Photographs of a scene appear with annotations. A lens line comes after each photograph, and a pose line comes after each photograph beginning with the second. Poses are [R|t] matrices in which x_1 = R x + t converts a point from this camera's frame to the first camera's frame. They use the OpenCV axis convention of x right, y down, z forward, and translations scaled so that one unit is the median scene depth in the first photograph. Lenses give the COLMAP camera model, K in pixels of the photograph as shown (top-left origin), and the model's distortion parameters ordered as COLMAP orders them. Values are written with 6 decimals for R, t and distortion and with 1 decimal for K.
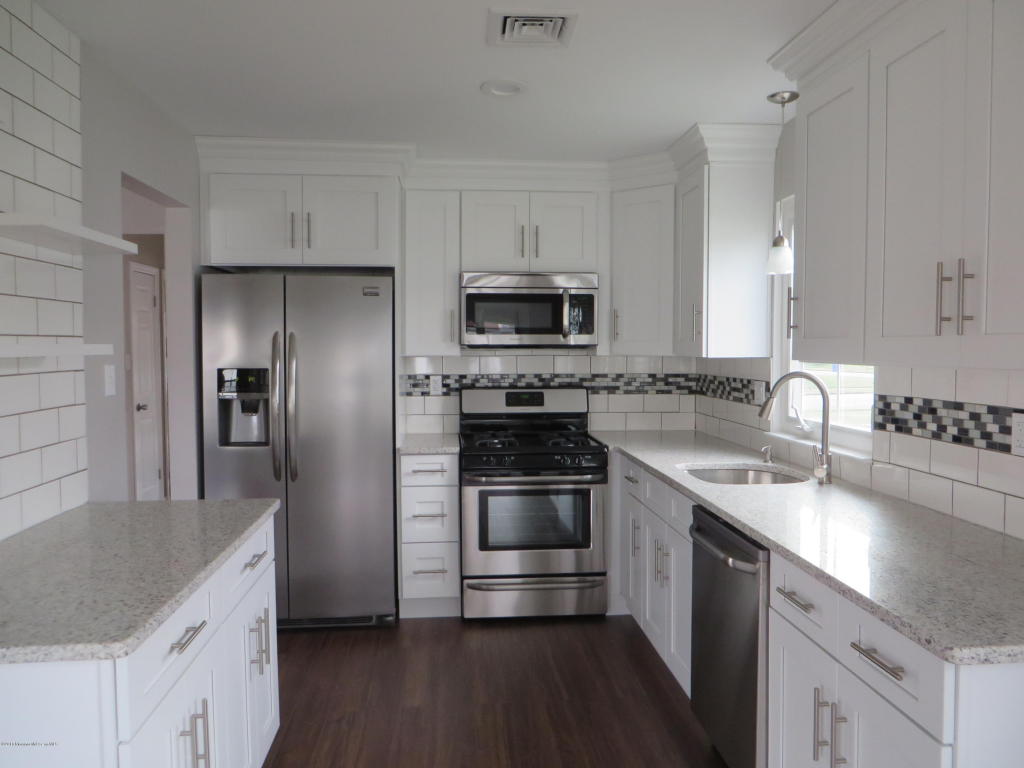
lens RADIAL K [[760.4, 0, 520.0], [0, 760.4, 383.5], [0, 0, 1]] dist [-0.011703, -0.016658]
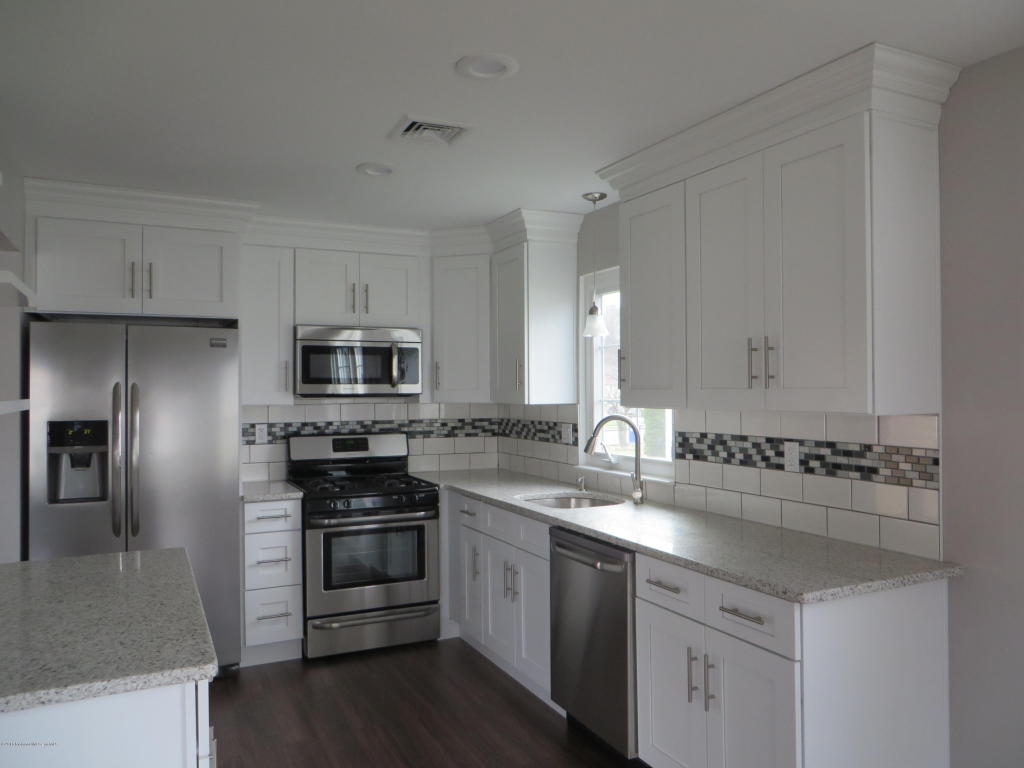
lens RADIAL K [[760.4, 0, 521.1], [0, 760.4, 383.8], [0, 0, 1]] dist [-0.011703, -0.016658]
pose [[0.932982, -0.001359, 0.359921, -0.237763], [0.022284, 0.998293, -0.053995, -0.002825], [-0.359233, 0.058397, 0.931419, -0.119698]]
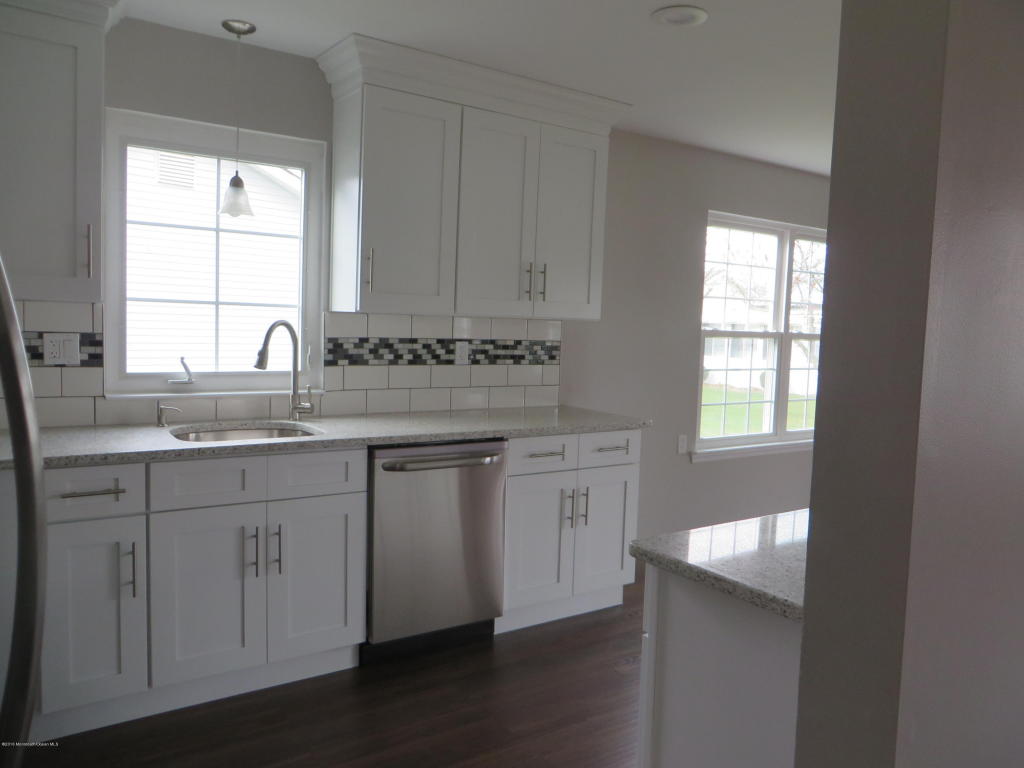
lens RADIAL K [[760.4, 0, 508.5], [0, 760.4, 385.4], [0, 0, 1]] dist [-0.011703, -0.016658]
pose [[-0.487084, -0.078723, 0.869800, -0.717716], [0.013944, 0.995101, 0.097872, -0.023705], [-0.873244, 0.059800, -0.483601, 1.281295]]
